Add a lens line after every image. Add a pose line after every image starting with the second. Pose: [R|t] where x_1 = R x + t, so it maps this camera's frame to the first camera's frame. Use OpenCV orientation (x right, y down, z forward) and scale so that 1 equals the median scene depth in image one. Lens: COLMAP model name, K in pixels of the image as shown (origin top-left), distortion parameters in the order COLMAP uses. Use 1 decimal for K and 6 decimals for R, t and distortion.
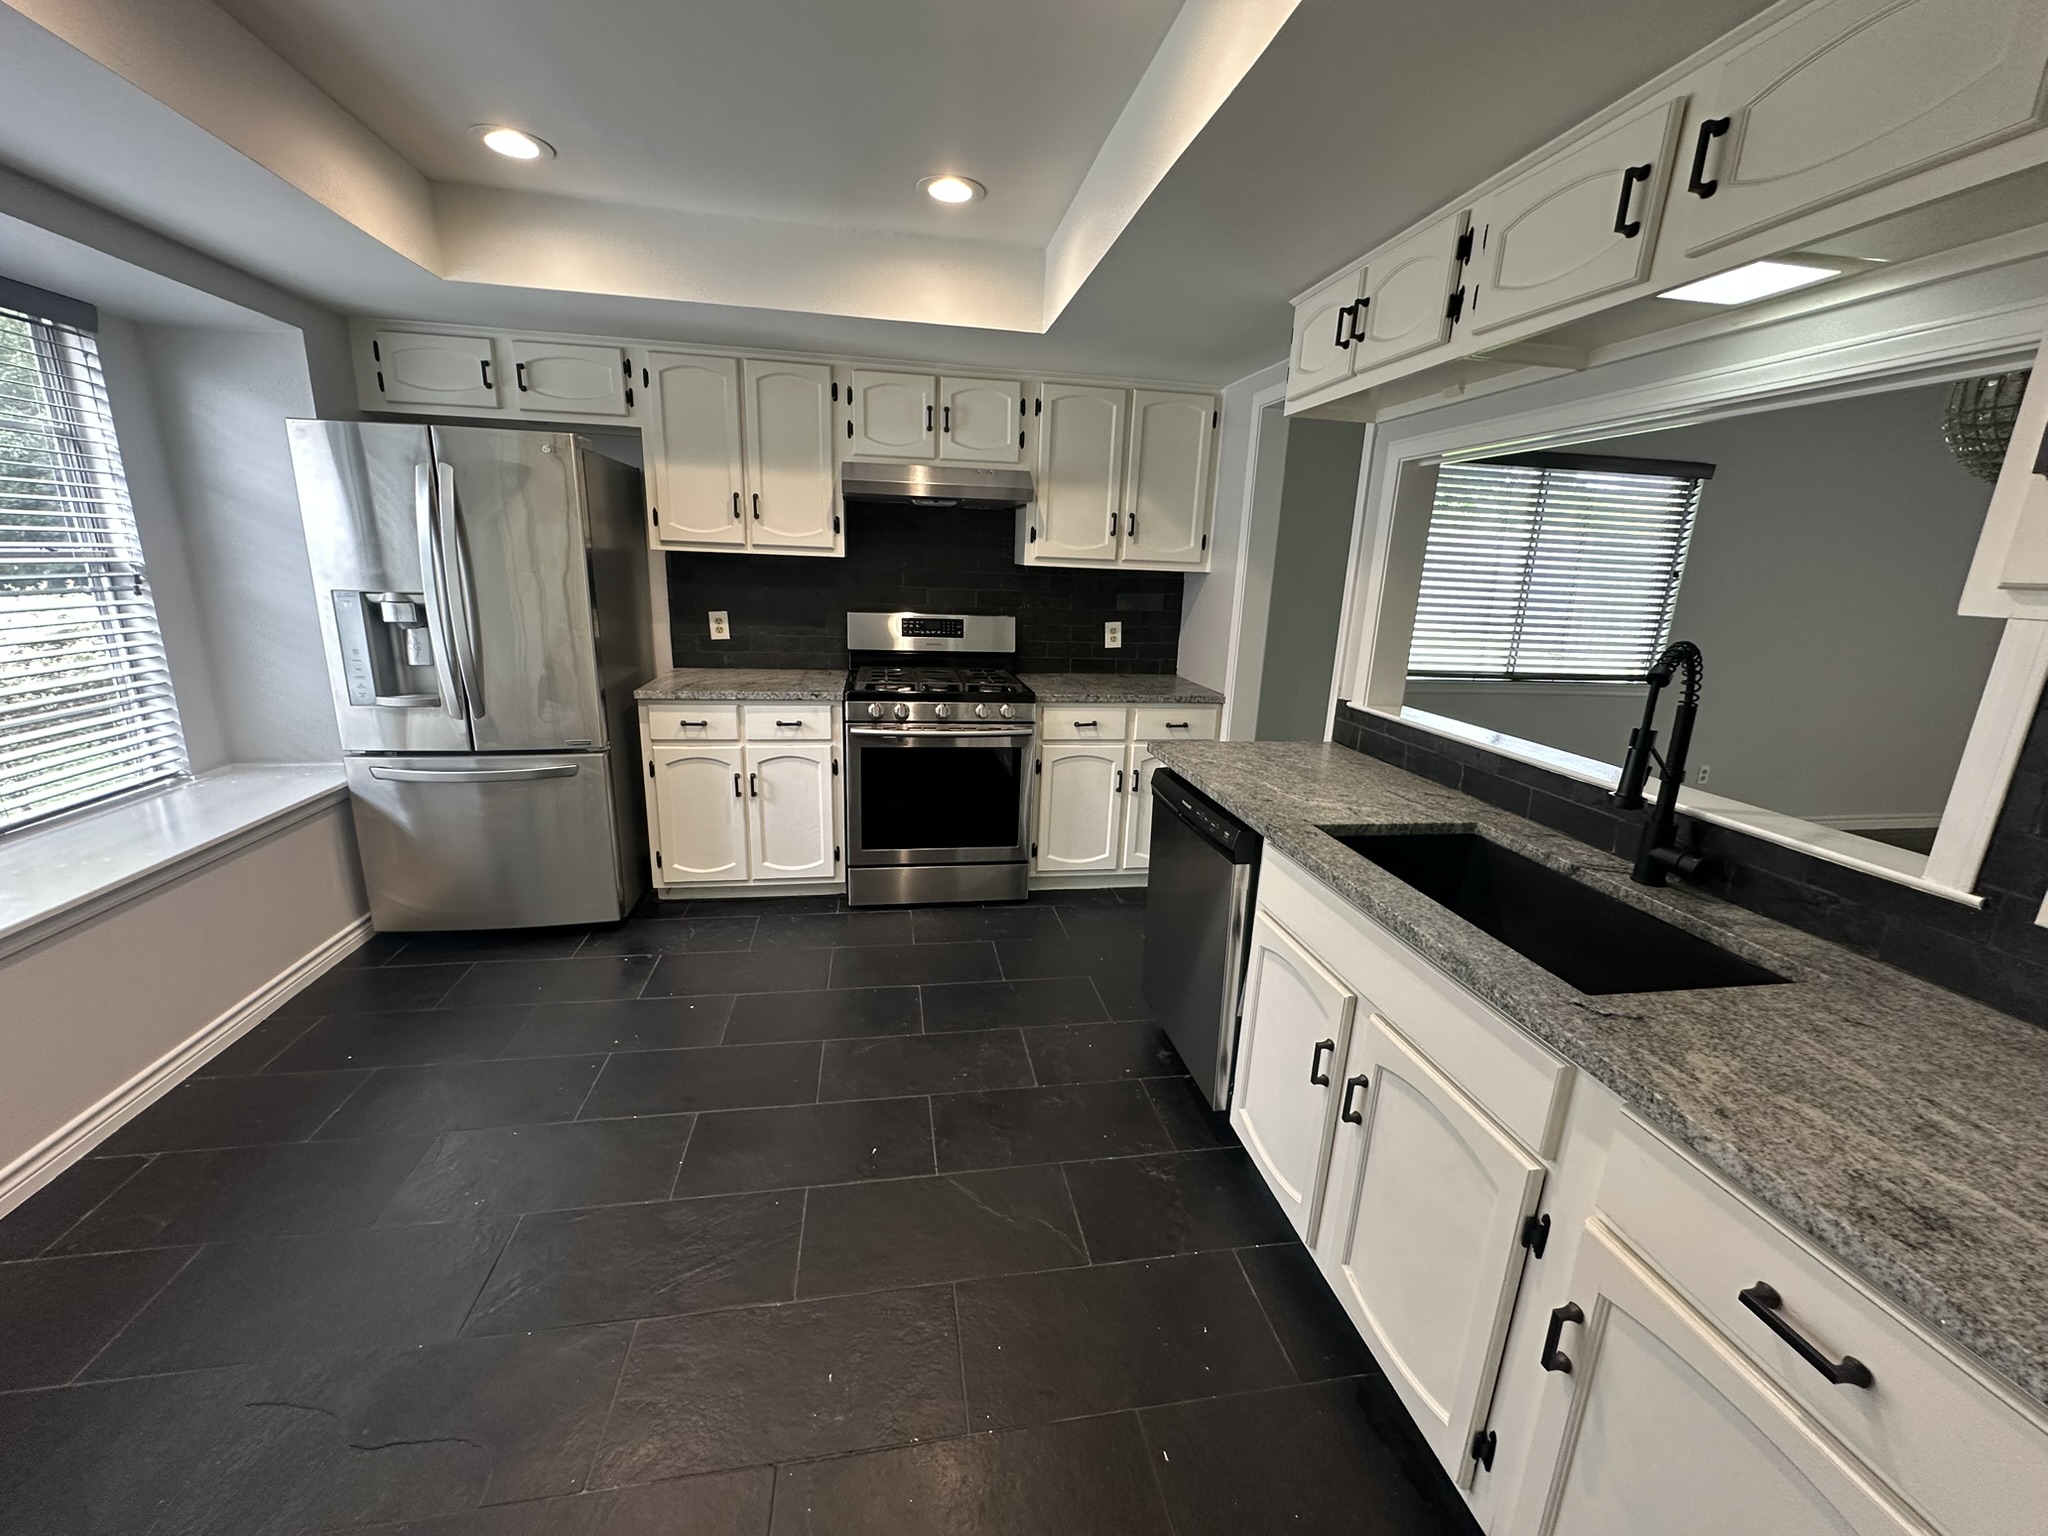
lens RADIAL K [[824.1, 0, 1025.7], [0, 824.1, 769.7], [0, 0, 1]] dist [-0.001884, -0.000371]
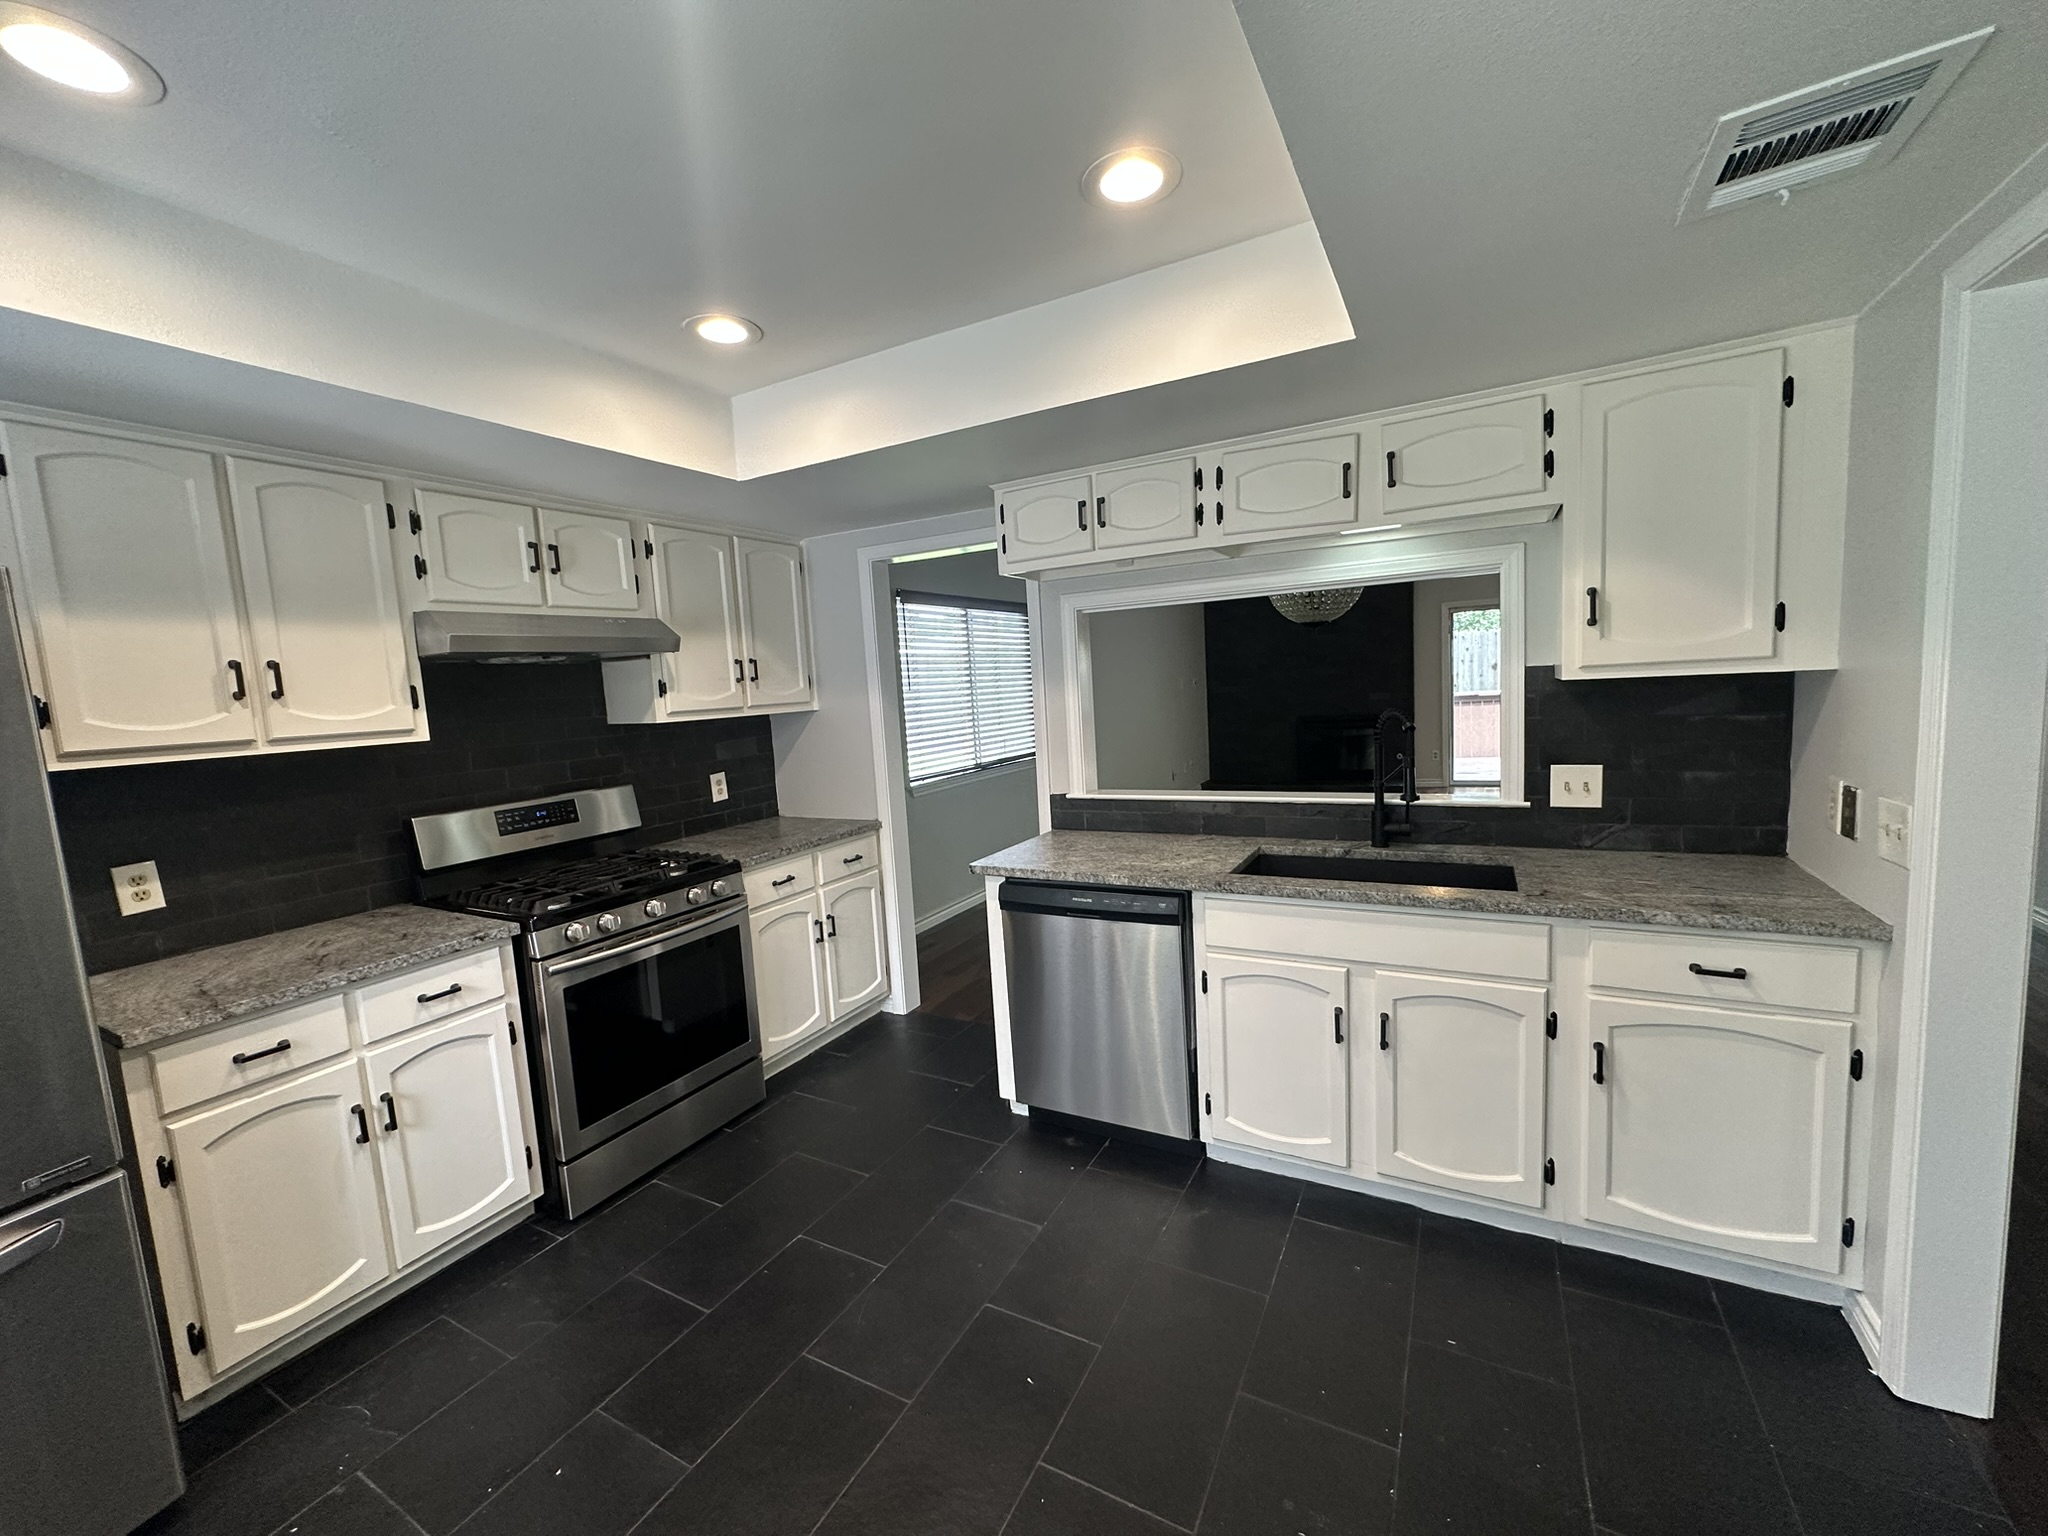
lens RADIAL K [[824.1, 0, 1029.1], [0, 824.1, 767.7], [0, 0, 1]] dist [-0.001884, -0.000371]
pose [[0.614776, -0.155605, 0.773200, -0.456759], [0.271162, 0.962284, -0.021945, -0.083621], [-0.740623, 0.223154, 0.633783, 0.187270]]
